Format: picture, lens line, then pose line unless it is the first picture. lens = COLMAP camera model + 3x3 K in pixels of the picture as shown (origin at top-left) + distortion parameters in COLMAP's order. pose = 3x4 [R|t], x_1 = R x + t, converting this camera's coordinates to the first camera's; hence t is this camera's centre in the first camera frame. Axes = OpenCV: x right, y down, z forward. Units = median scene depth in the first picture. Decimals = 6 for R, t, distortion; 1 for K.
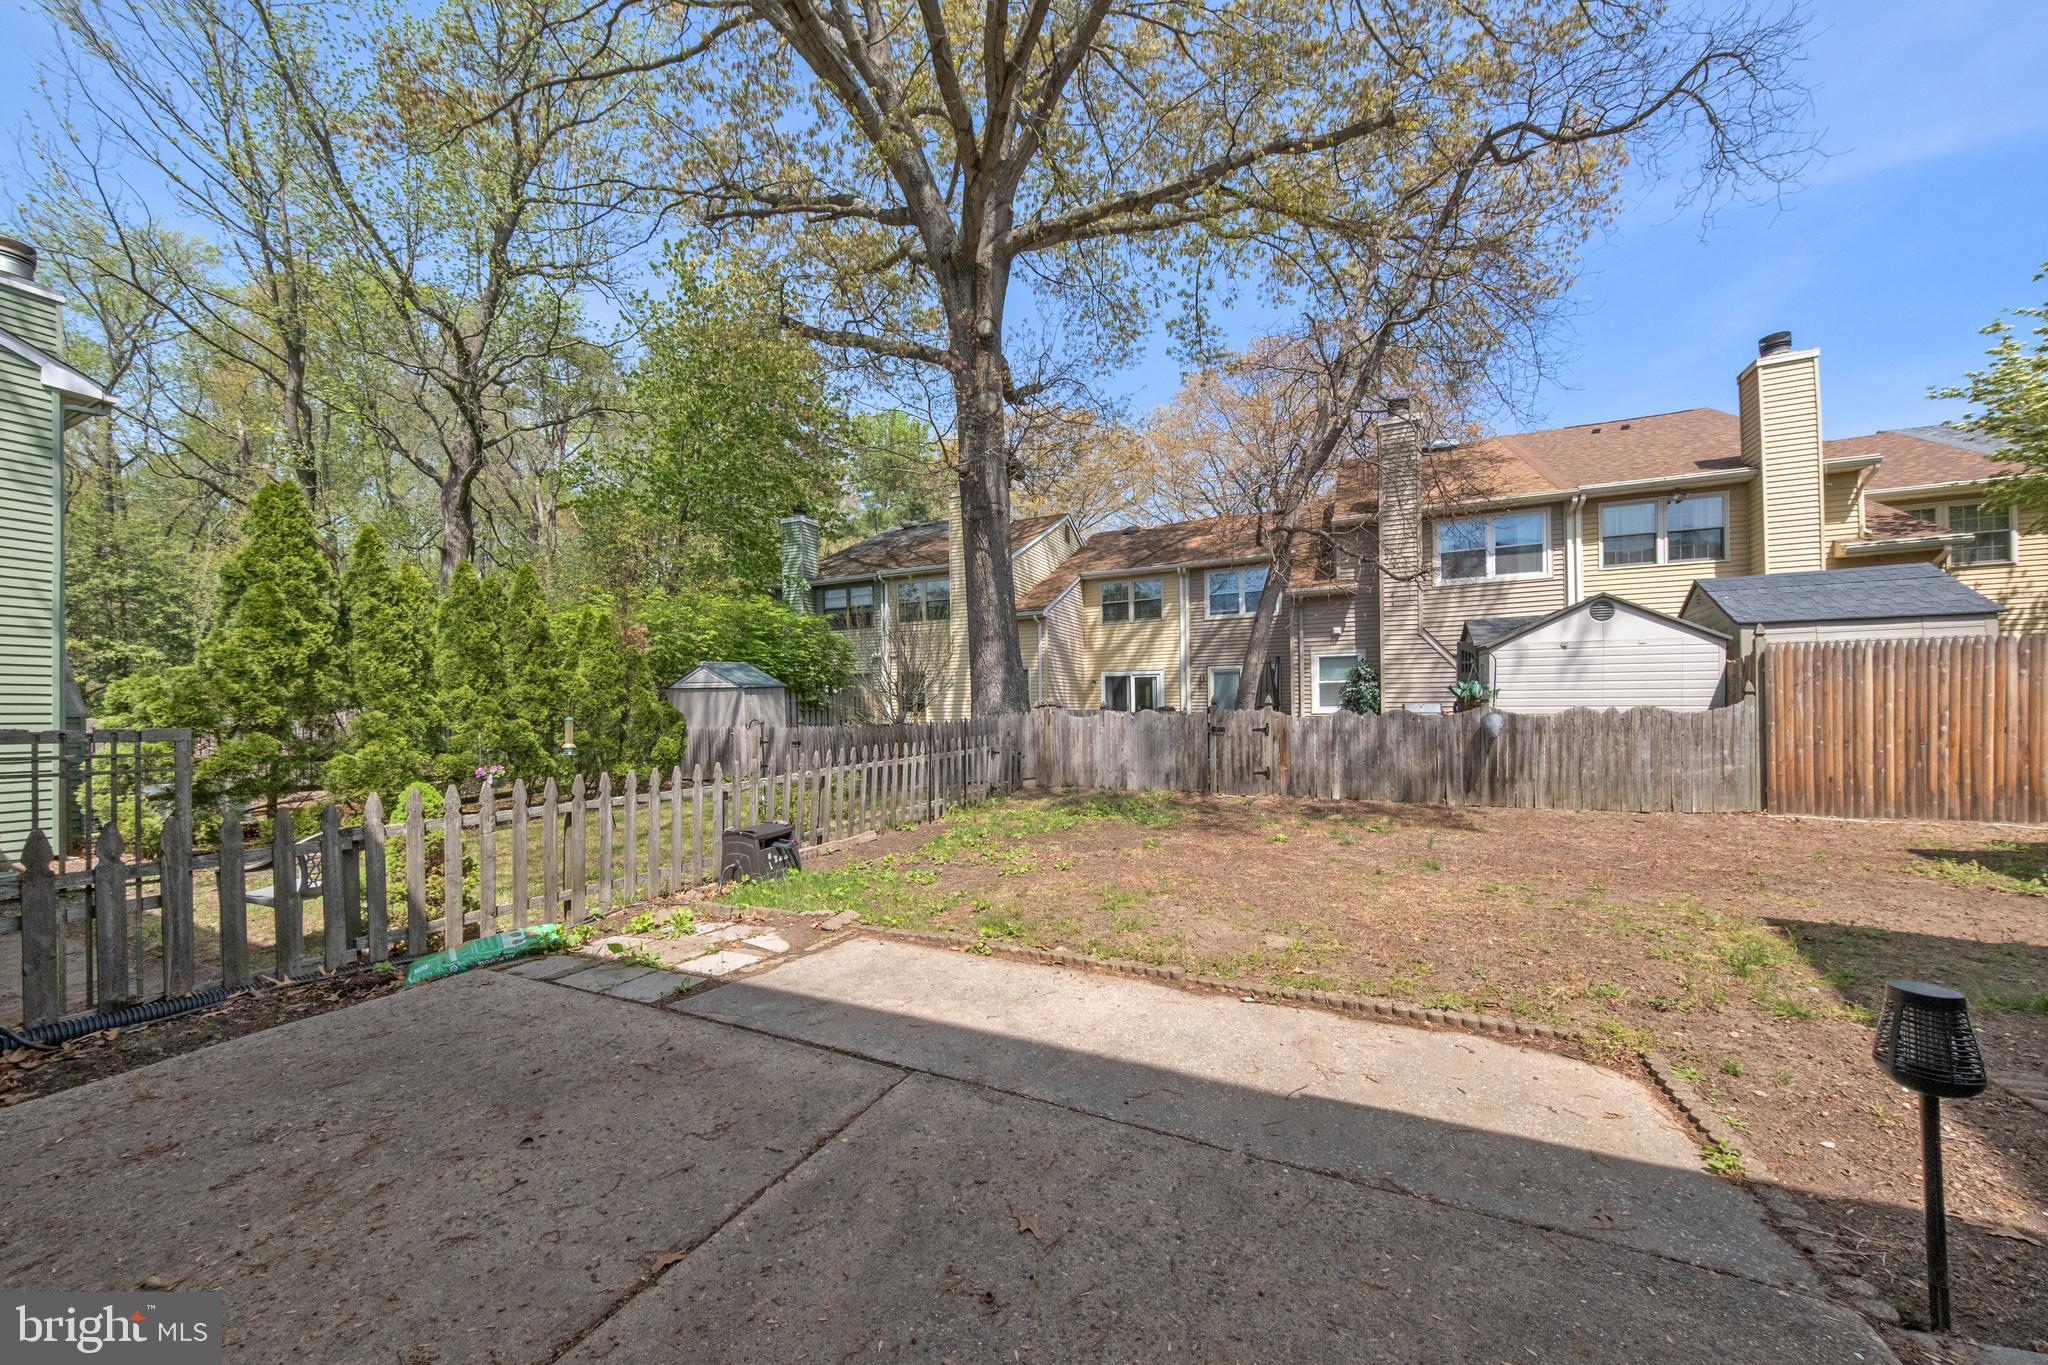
lens RADIAL K [[713.9, 0, 1028.8], [0, 713.9, 698.7], [0, 0, 1]] dist [-0.002463, -0.002860]
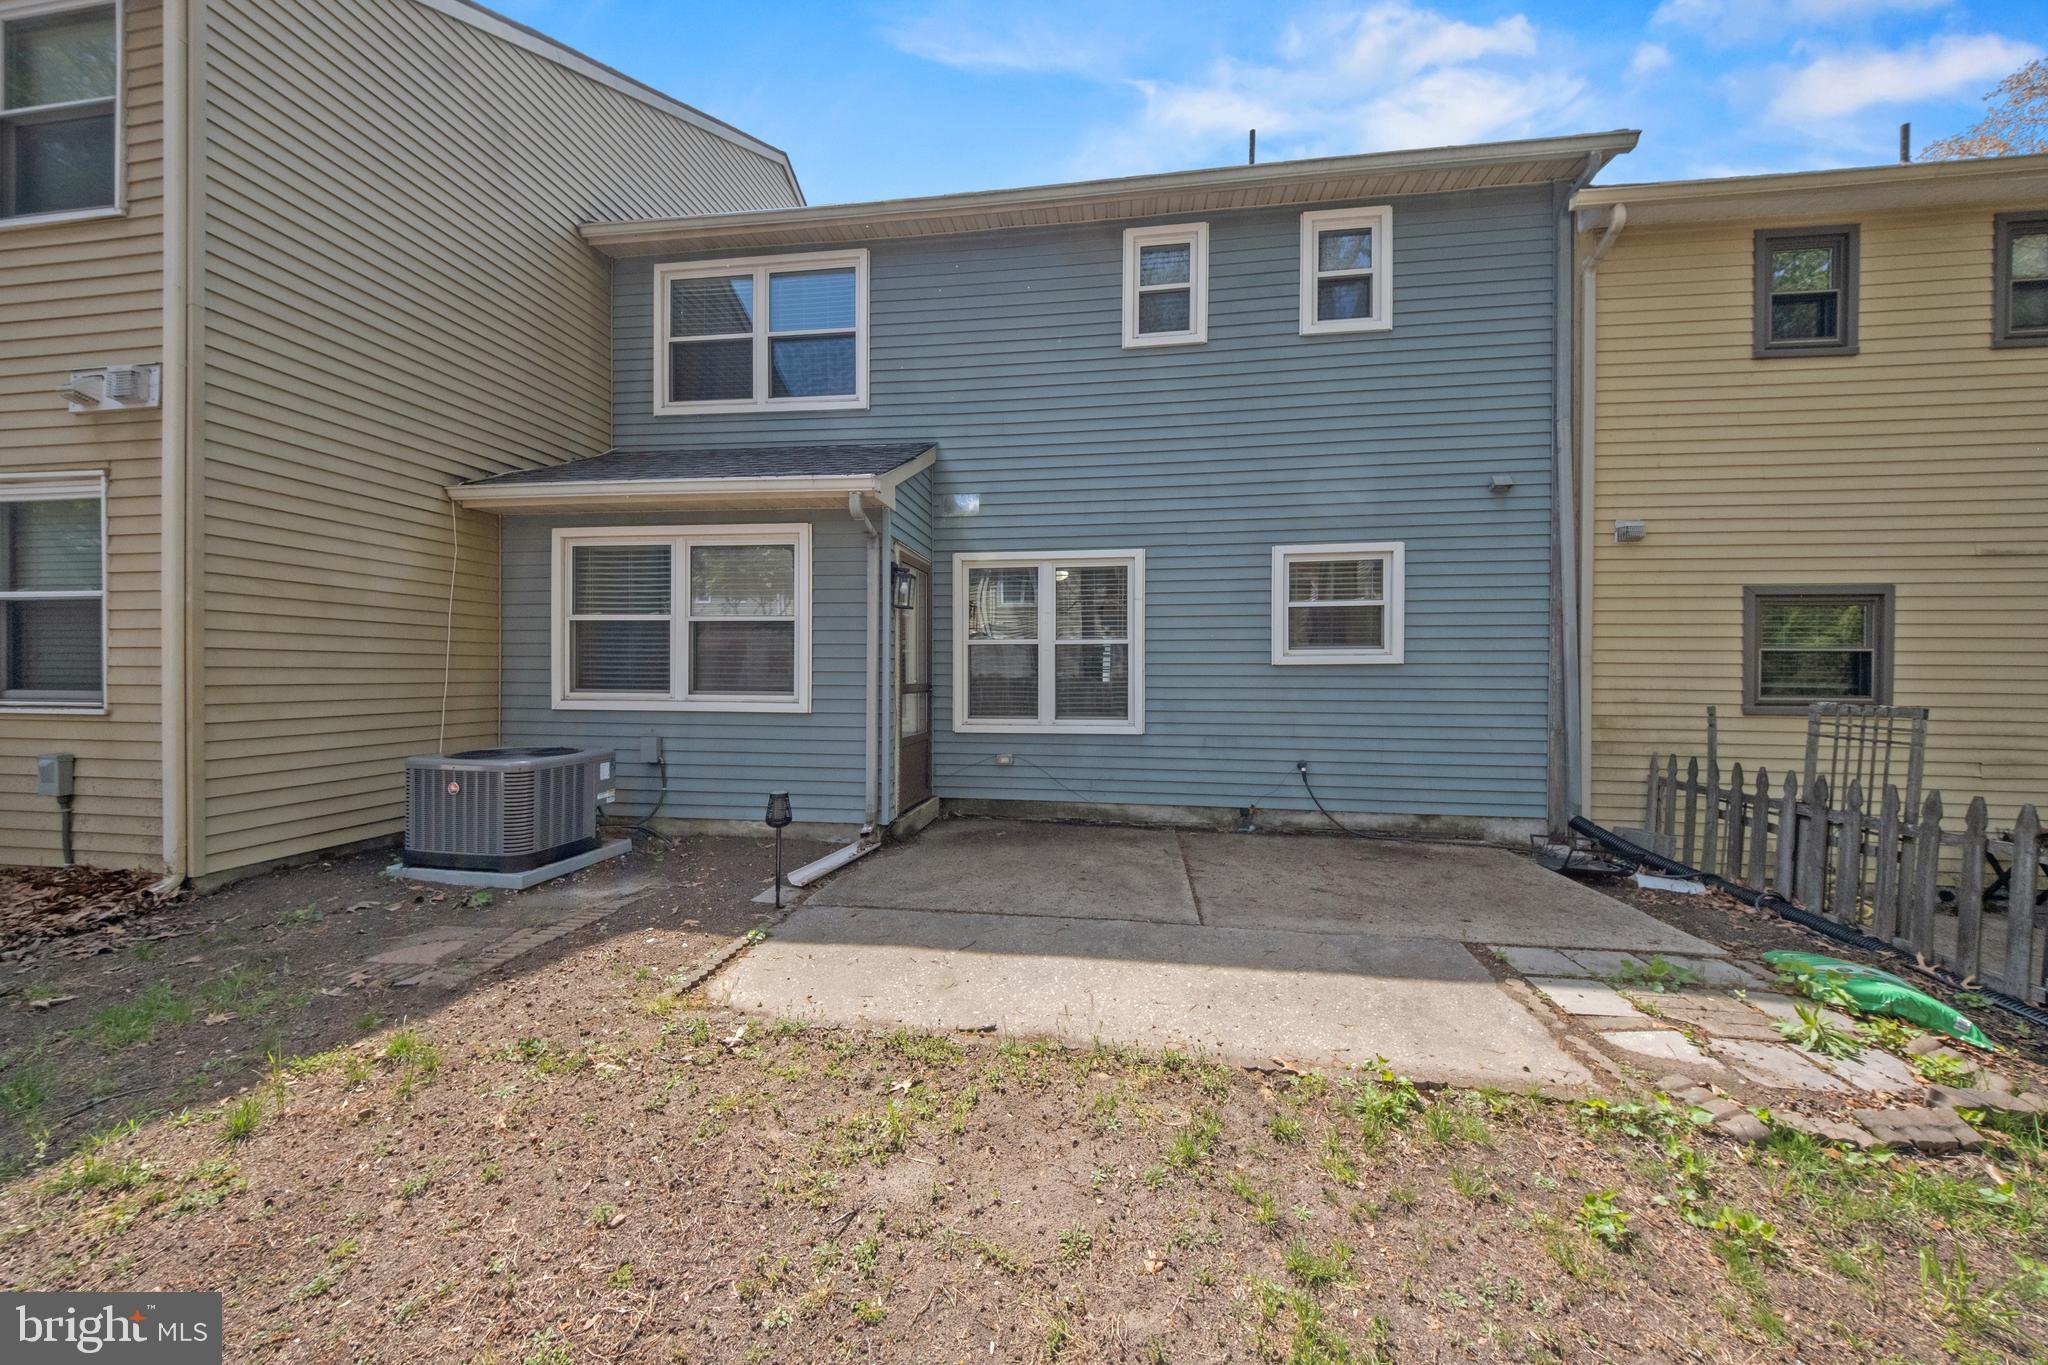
lens RADIAL K [[713.9, 0, 1011.4], [0, 713.9, 679.6], [0, 0, 1]] dist [-0.002463, -0.002860]
pose [[-0.958713, 0.008652, -0.284244, 0.518342], [0.006654, 0.999946, 0.007992, -0.024396], [0.284298, 0.005771, -0.958719, 1.806577]]
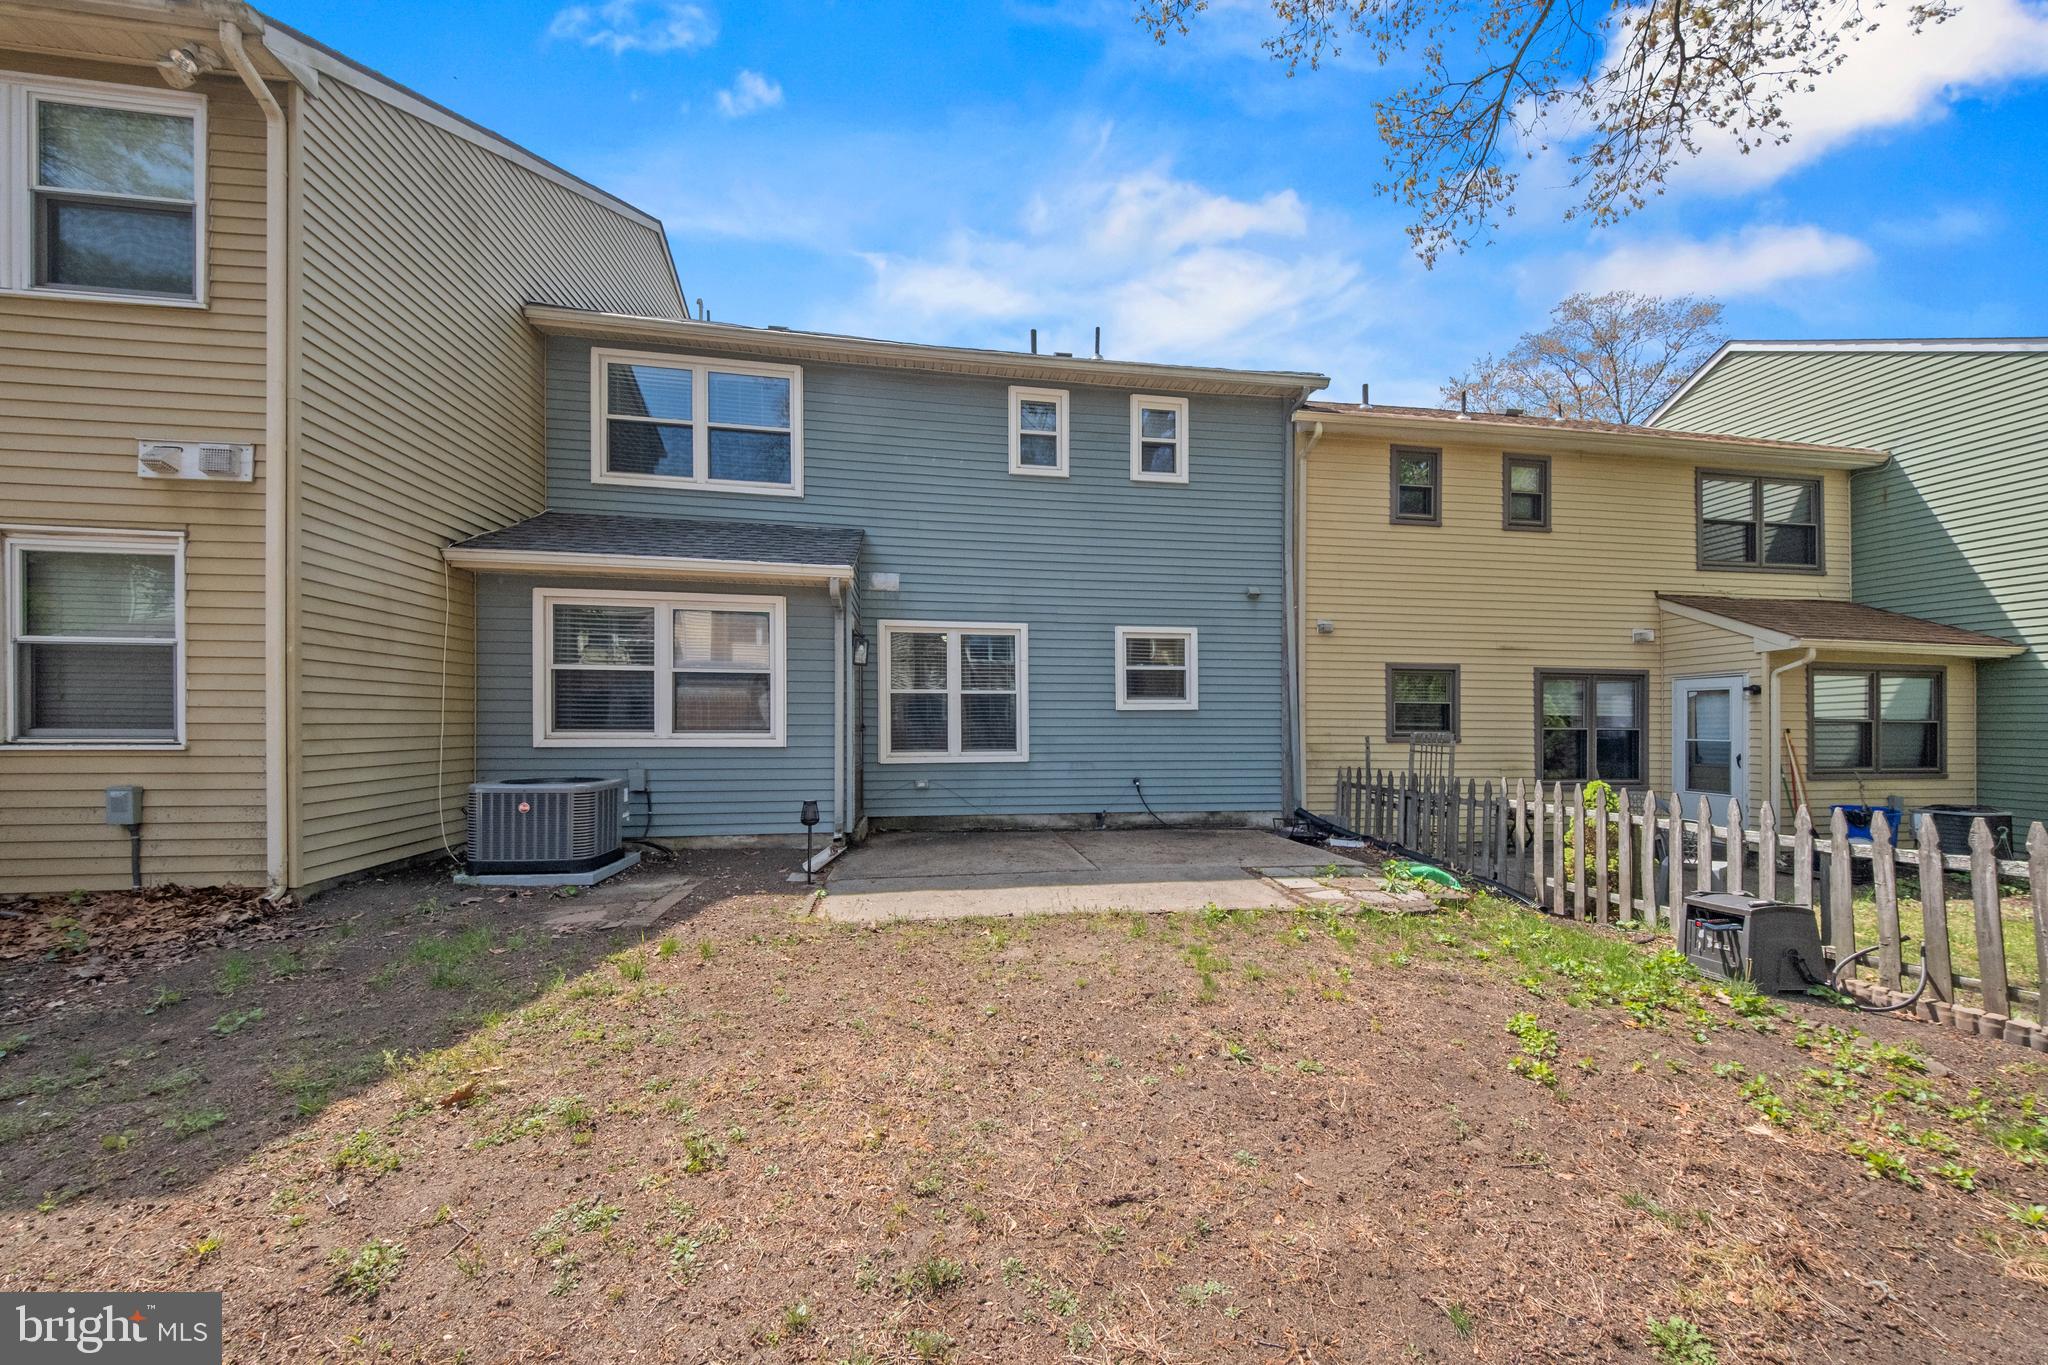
lens RADIAL K [[713.9, 0, 1026.8], [0, 713.9, 710.2], [0, 0, 1]] dist [-0.002463, -0.002860]
pose [[-0.833837, -0.001357, -0.552008, 1.114186], [0.007089, 0.999888, -0.013166, -0.010662], [0.551965, -0.014891, -0.833735, 2.269077]]
